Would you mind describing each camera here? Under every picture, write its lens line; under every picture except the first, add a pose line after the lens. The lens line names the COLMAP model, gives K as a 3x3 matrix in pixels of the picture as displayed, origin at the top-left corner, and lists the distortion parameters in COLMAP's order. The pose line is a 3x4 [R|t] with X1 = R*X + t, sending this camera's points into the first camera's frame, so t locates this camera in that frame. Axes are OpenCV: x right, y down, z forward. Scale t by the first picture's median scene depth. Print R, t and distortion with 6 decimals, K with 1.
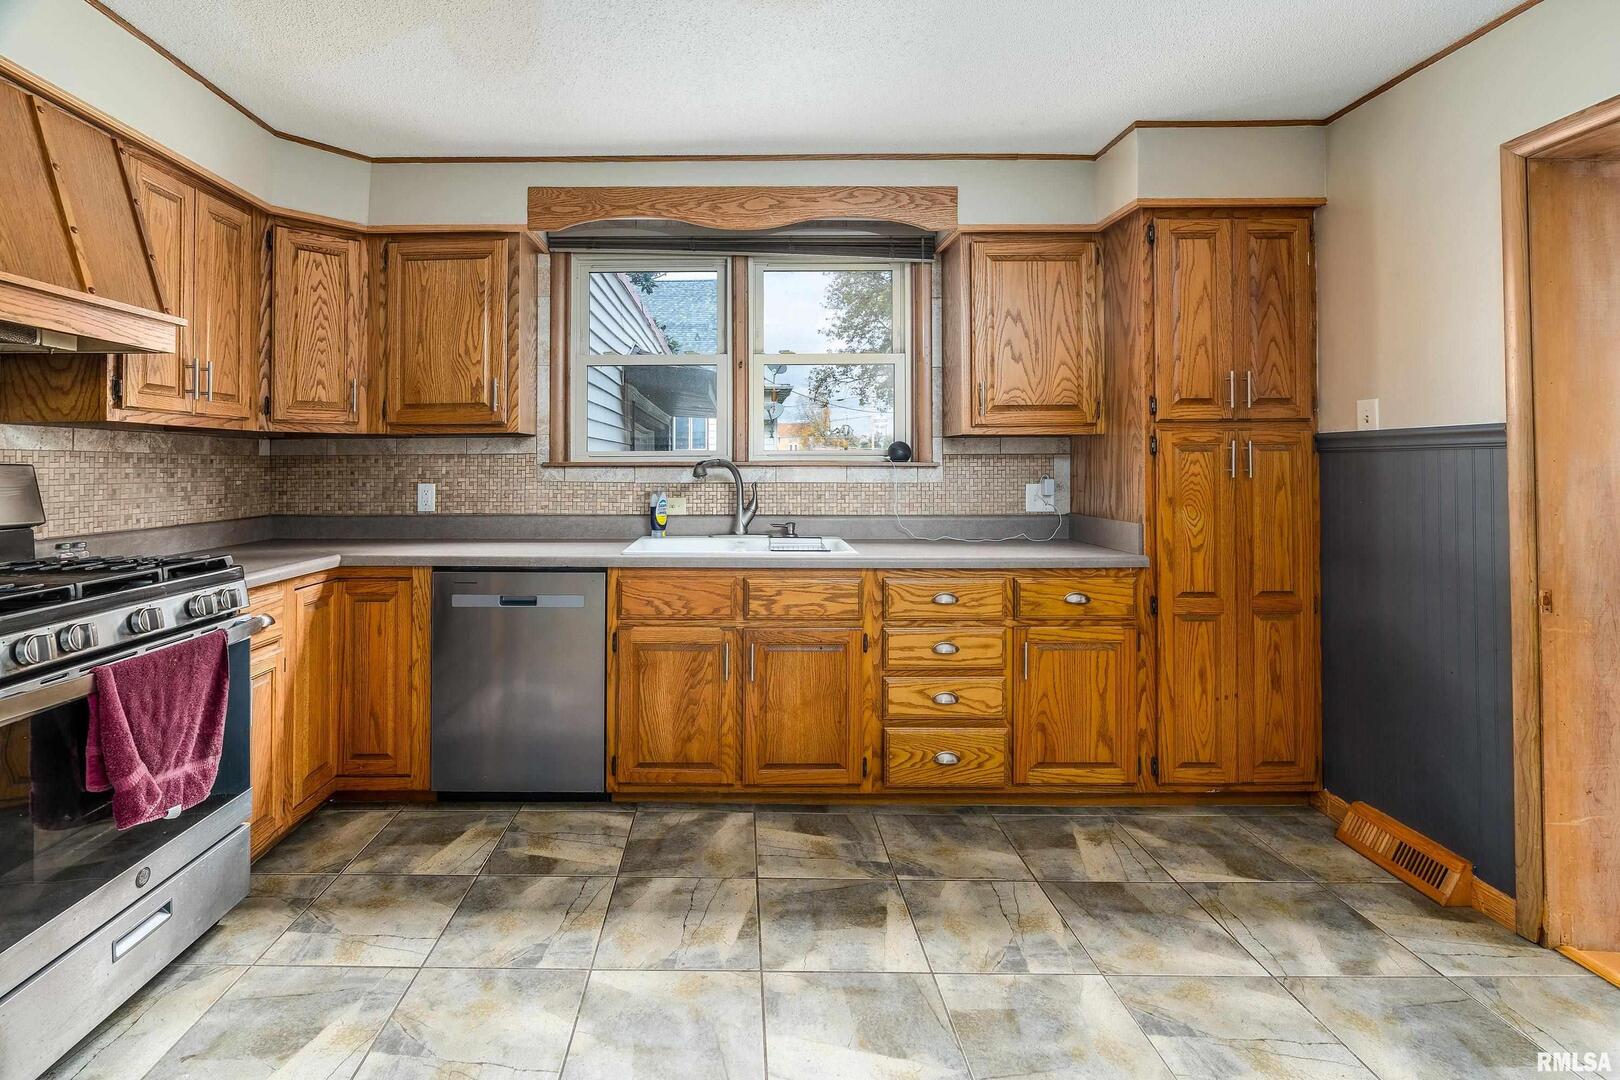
lens RADIAL K [[769.3, 0, 740.1], [0, 769.3, 493.5], [0, 0, 1]] dist [-0.005399, 0.002402]
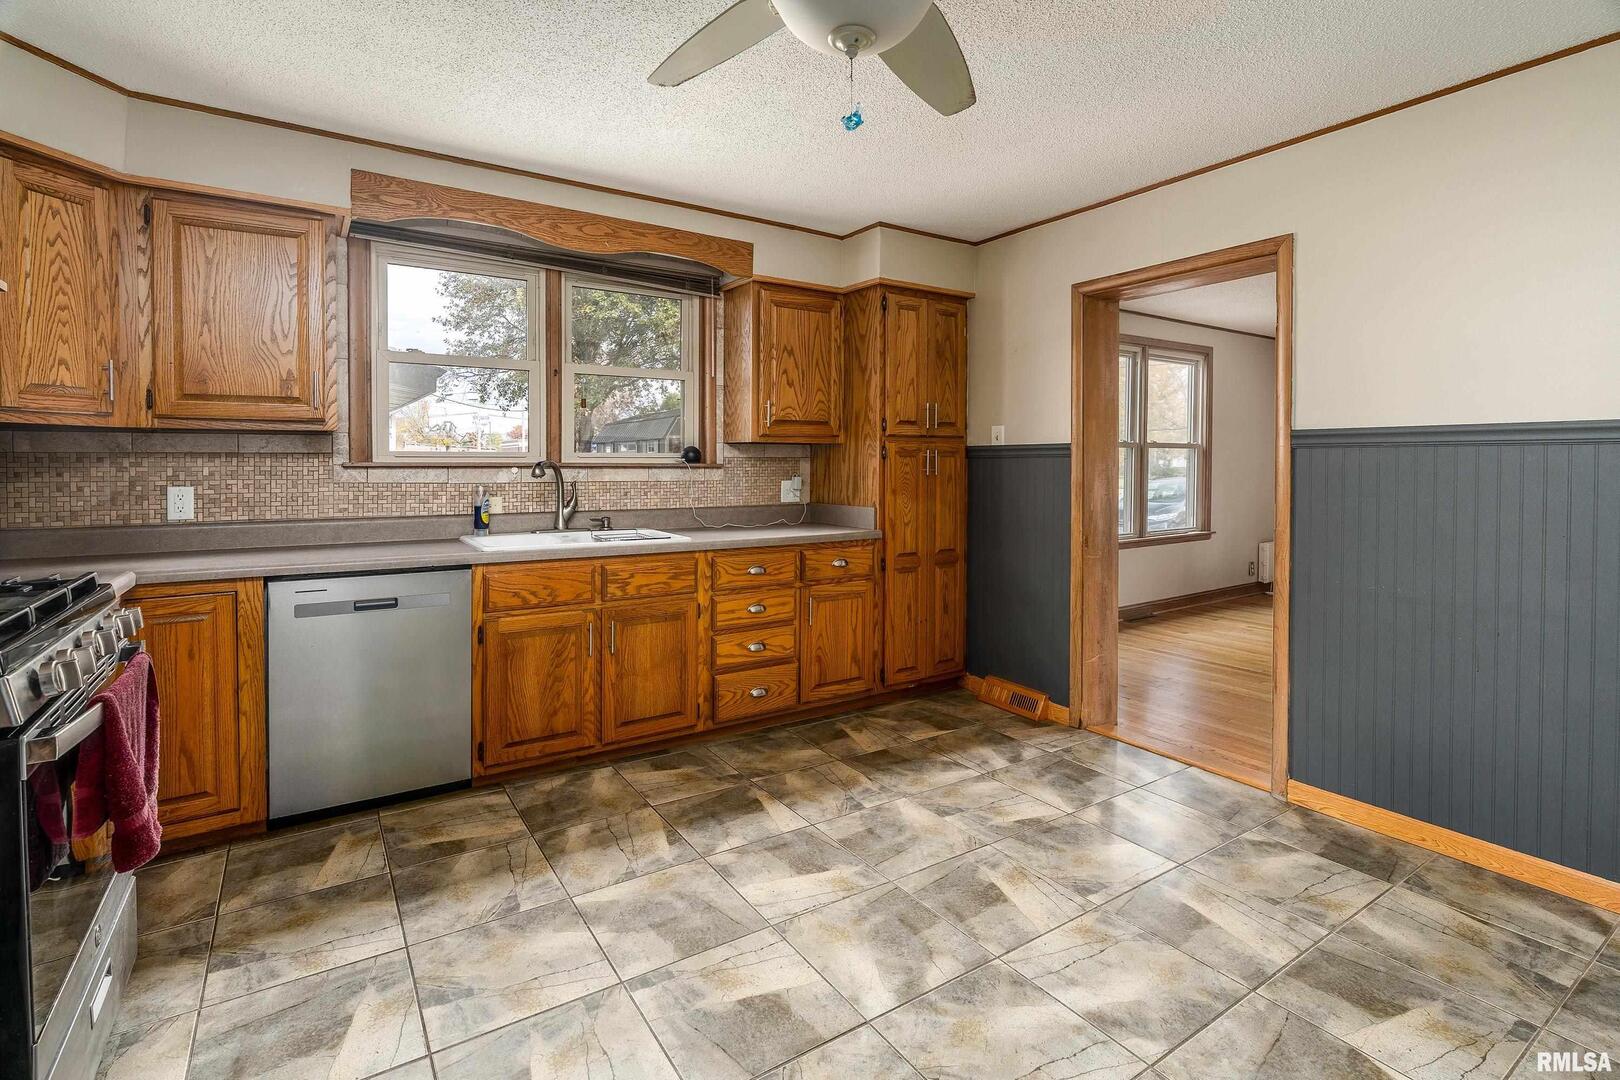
lens RADIAL K [[753.6, 0, 793.9], [0, 753.6, 536.5], [0, 0, 1]] dist [-0.000163, 0.000464]
pose [[0.839256, -0.049165, 0.541508, -0.360164], [0.017518, 0.997832, 0.063445, 0.001358], [-0.543453, -0.043761, 0.838298, -0.091269]]
